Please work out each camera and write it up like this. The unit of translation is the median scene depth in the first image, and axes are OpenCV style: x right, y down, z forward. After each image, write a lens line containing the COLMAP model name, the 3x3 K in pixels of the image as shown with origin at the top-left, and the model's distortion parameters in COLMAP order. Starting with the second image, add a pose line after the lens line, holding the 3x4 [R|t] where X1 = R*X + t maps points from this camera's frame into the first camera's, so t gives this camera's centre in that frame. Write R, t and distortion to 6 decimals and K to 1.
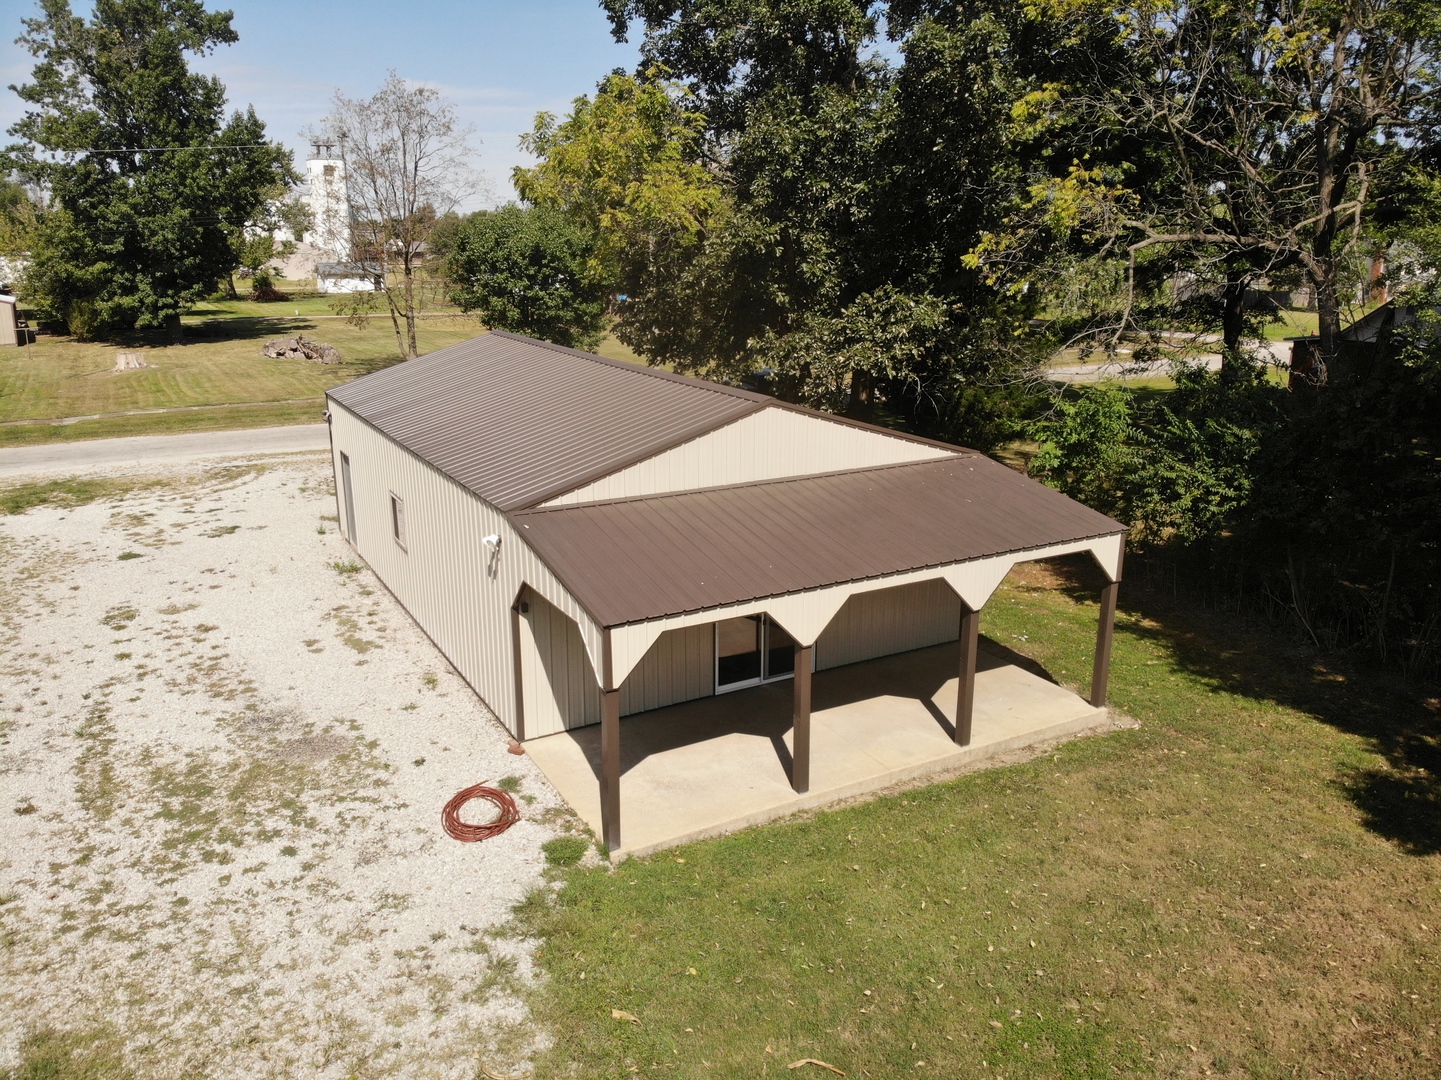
lens RADIAL K [[1062.7, 0, 722.1], [0, 1062.7, 552.8], [0, 0, 1]] dist [-0.020417, -0.070626]
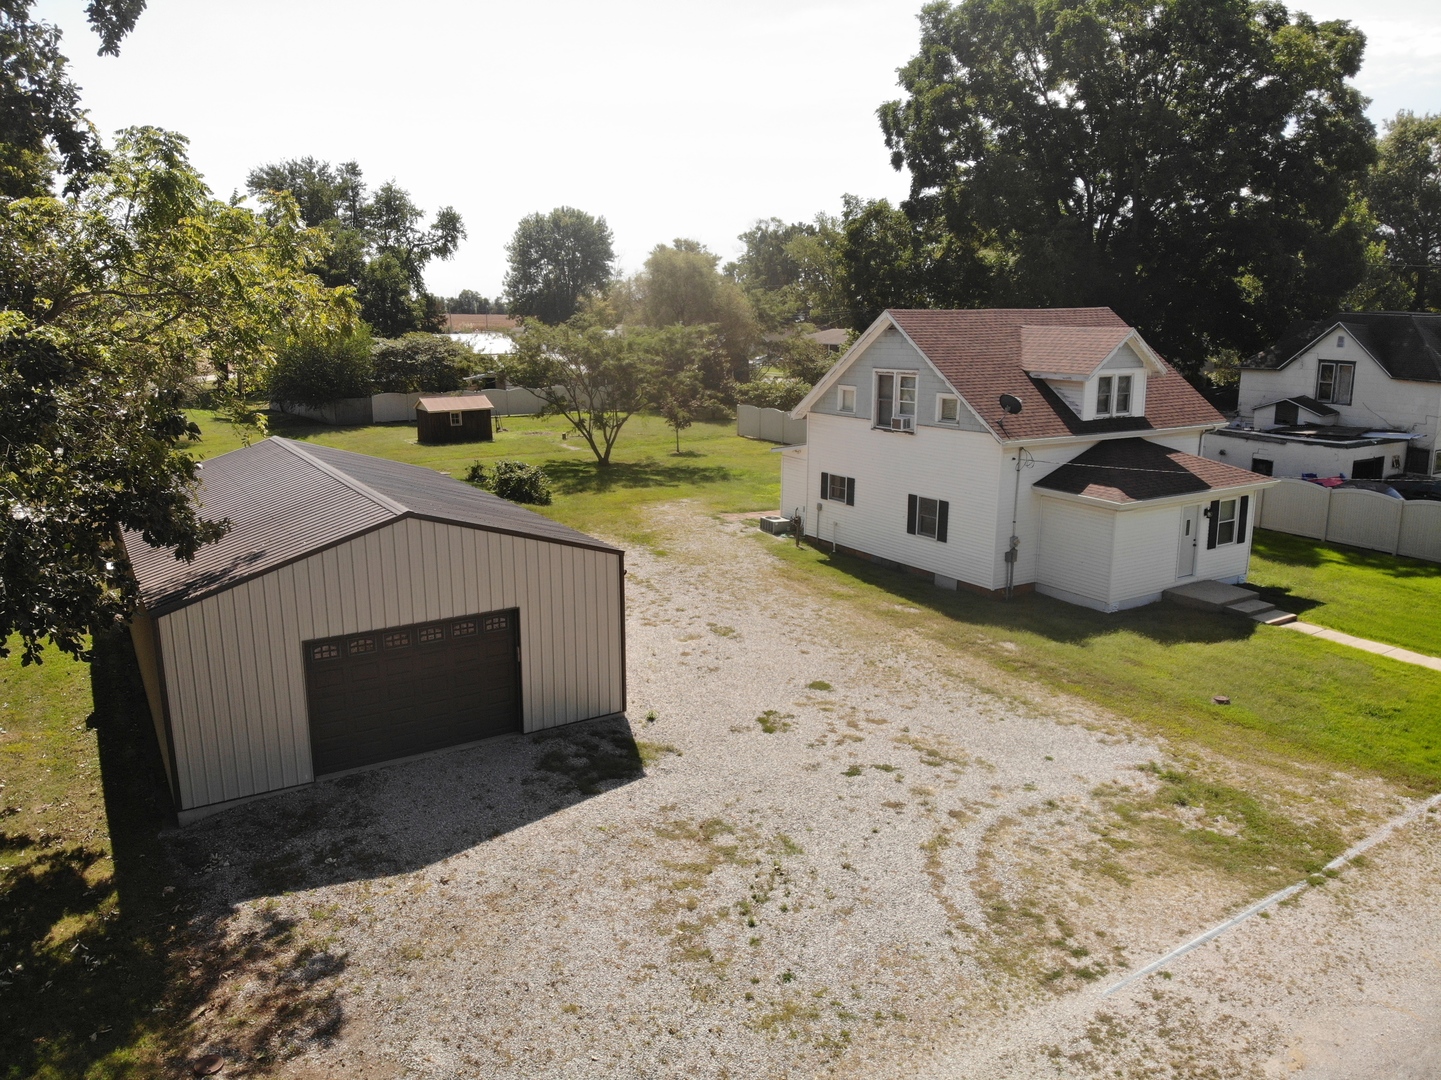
lens RADIAL K [[1070.7, 0, 716.7], [0, 1070.7, 529.0], [0, 0, 1]] dist [0.101234, -0.261195]
pose [[-0.999639, -0.000191, -0.026875, -0.527156], [-0.012875, 0.881149, 0.472664, -0.719290], [0.023591, 0.472839, -0.880833, 2.169466]]
